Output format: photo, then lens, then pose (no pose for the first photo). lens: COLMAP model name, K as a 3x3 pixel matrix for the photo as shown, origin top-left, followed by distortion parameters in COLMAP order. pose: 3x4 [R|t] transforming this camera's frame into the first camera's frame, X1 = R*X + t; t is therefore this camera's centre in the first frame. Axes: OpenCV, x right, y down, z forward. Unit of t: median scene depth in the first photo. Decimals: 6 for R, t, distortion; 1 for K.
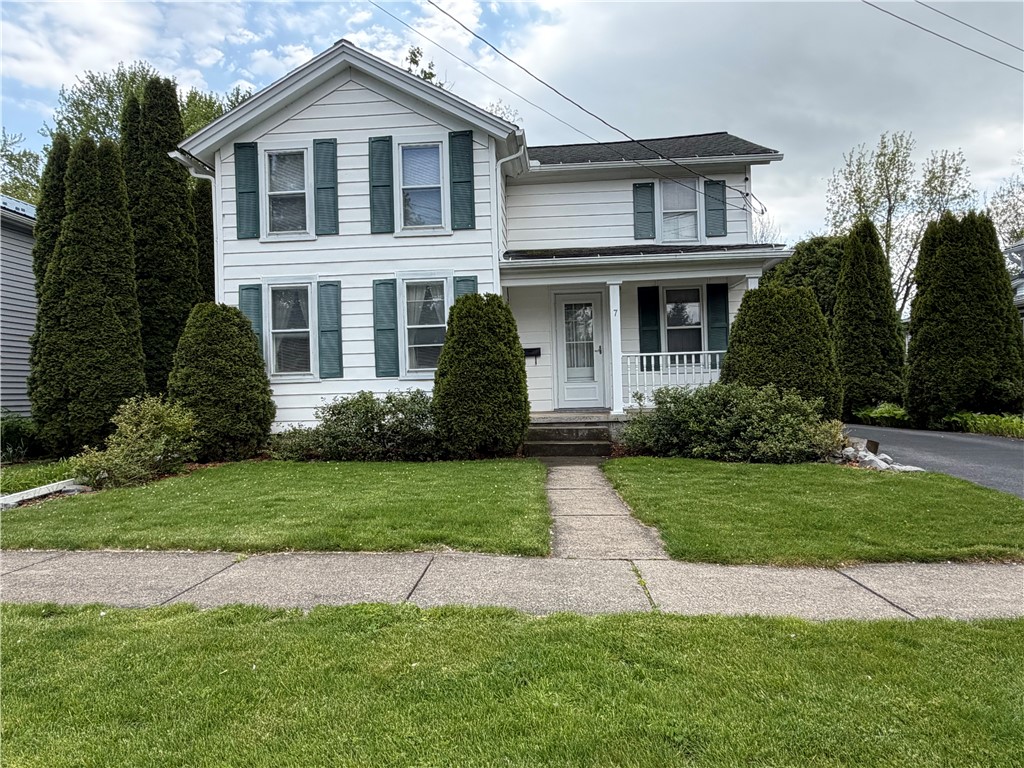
lens RADIAL K [[651.5, 0, 512.0], [0, 651.5, 384.0], [0, 0, 1]] dist [-0.000681, -0.000309]
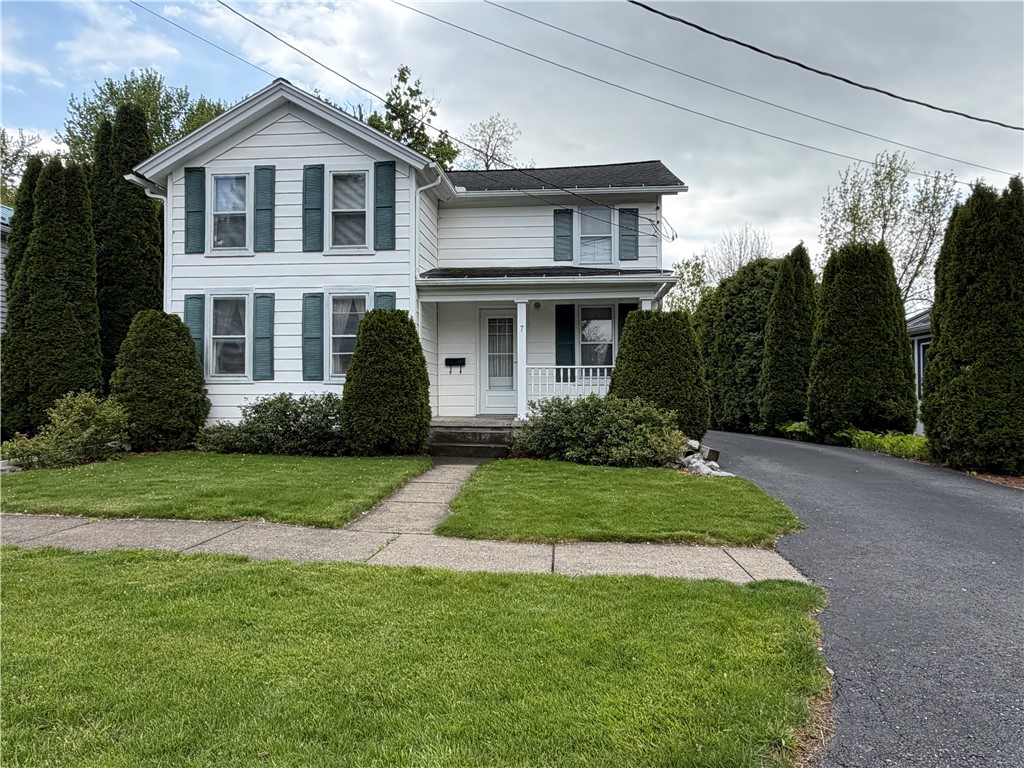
lens RADIAL K [[653.1, 0, 512.0], [0, 653.1, 384.0], [0, 0, 1]] dist [-0.000847, -0.000836]
pose [[0.999335, 0.028623, -0.022574, 0.171029], [-0.028840, 0.999540, -0.009340, -0.004566], [0.022296, 0.009985, 0.999702, -0.103255]]
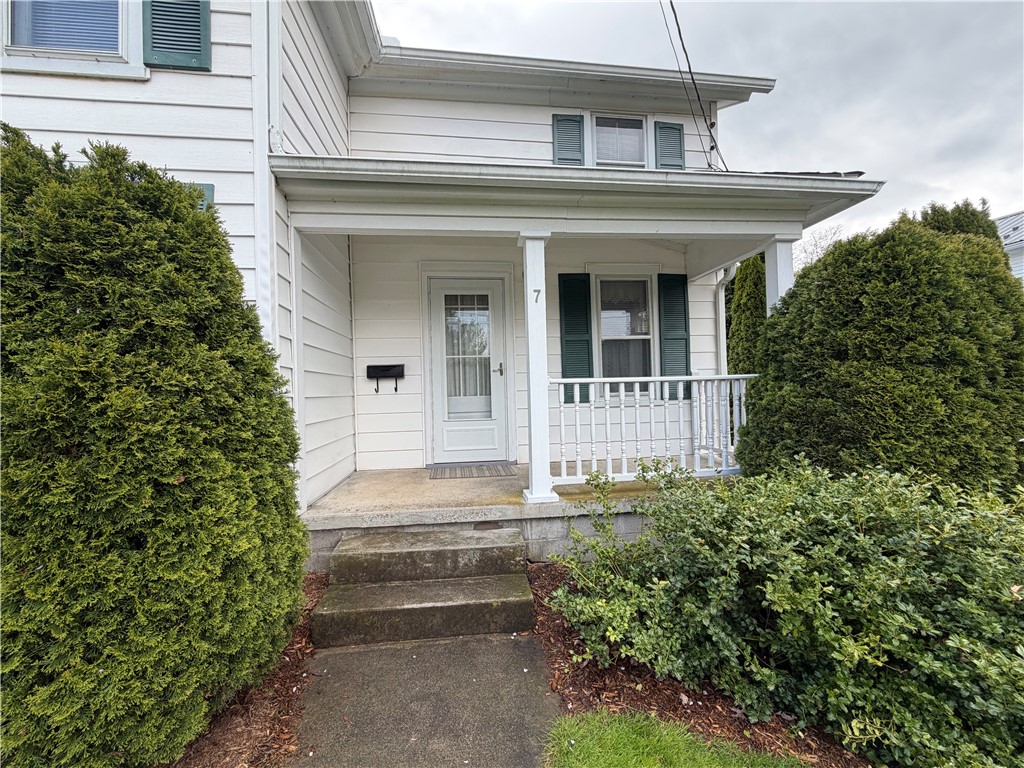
lens RADIAL K [[407.2, 0, 512.0], [0, 407.2, 384.0], [0, 0, 1]] dist [-0.000099, 0.000139]
pose [[0.982613, 0.009043, 0.185445, 0.083783], [-0.007069, 0.999911, -0.011301, -0.038748], [-0.185531, 0.009794, 0.982590, 0.702673]]
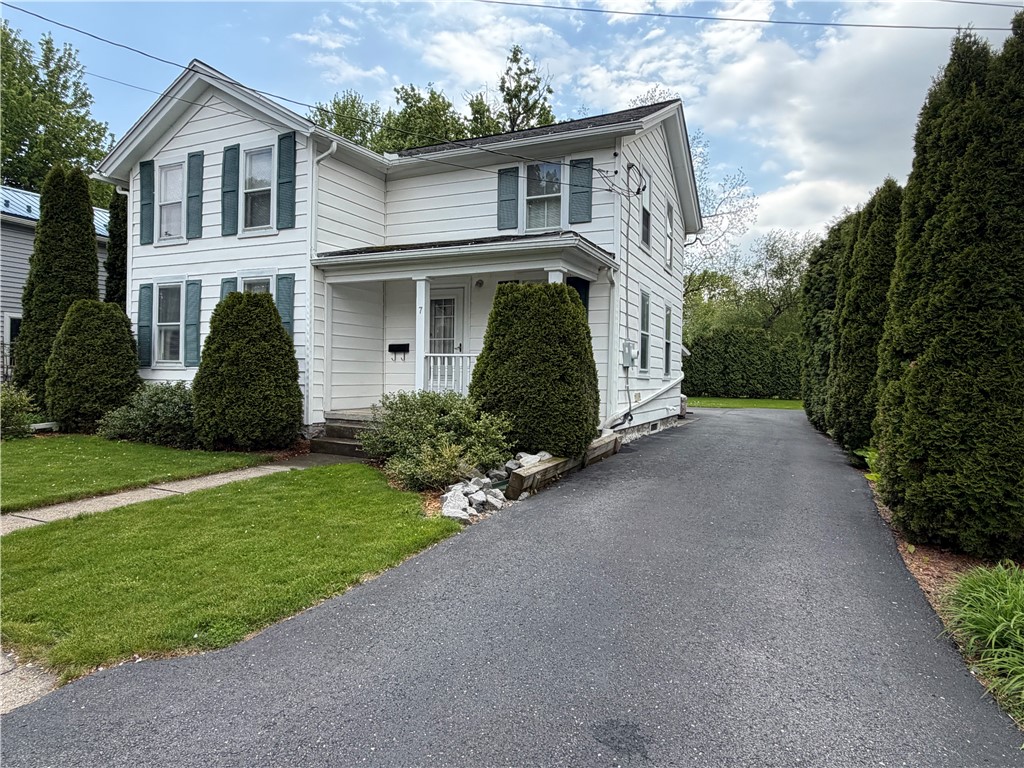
lens RADIAL K [[616.0, 0, 512.0], [0, 616.0, 384.0], [0, 0, 1]] dist [-0.002945, 0.000323]
pose [[0.929989, 0.050749, -0.364067, 0.620242], [-0.040871, 0.998559, 0.034791, -0.038677], [0.365308, -0.017476, 0.930723, 0.211574]]
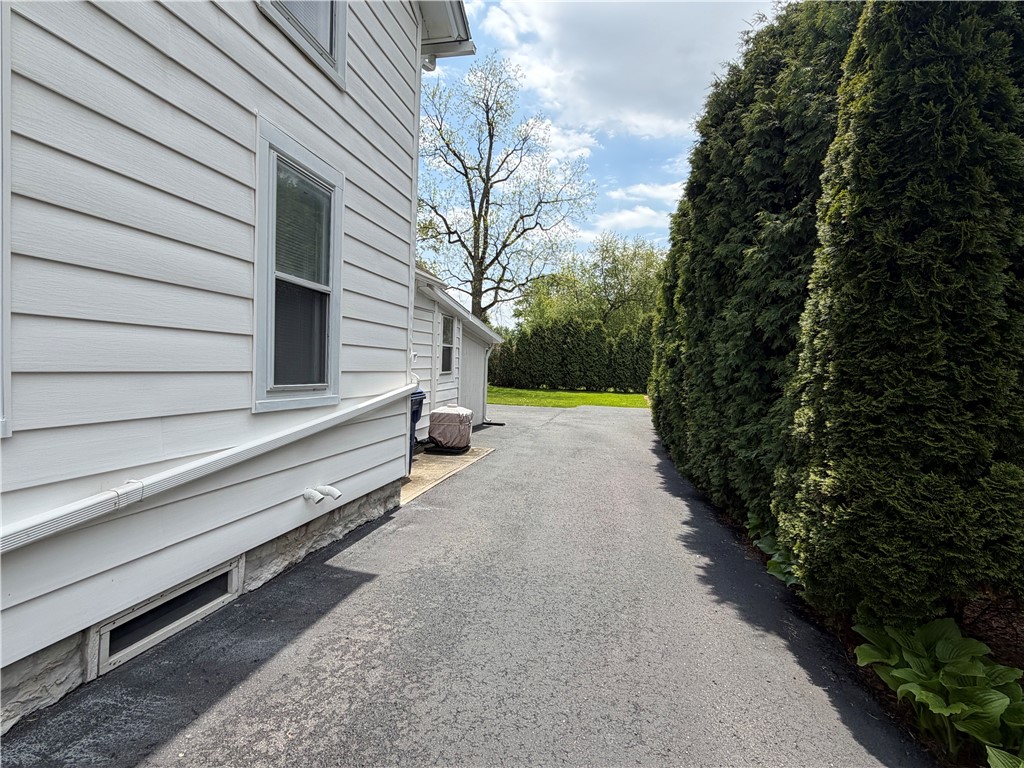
lens RADIAL K [[512.8, 0, 512.0], [0, 512.8, 384.0], [0, 0, 1]] dist [-0.000481, -0.000083]
pose [[0.985941, 0.066260, -0.153395, 0.636038], [-0.058828, 0.996887, 0.052498, -0.056673], [0.156395, -0.042736, 0.986770, 1.209178]]
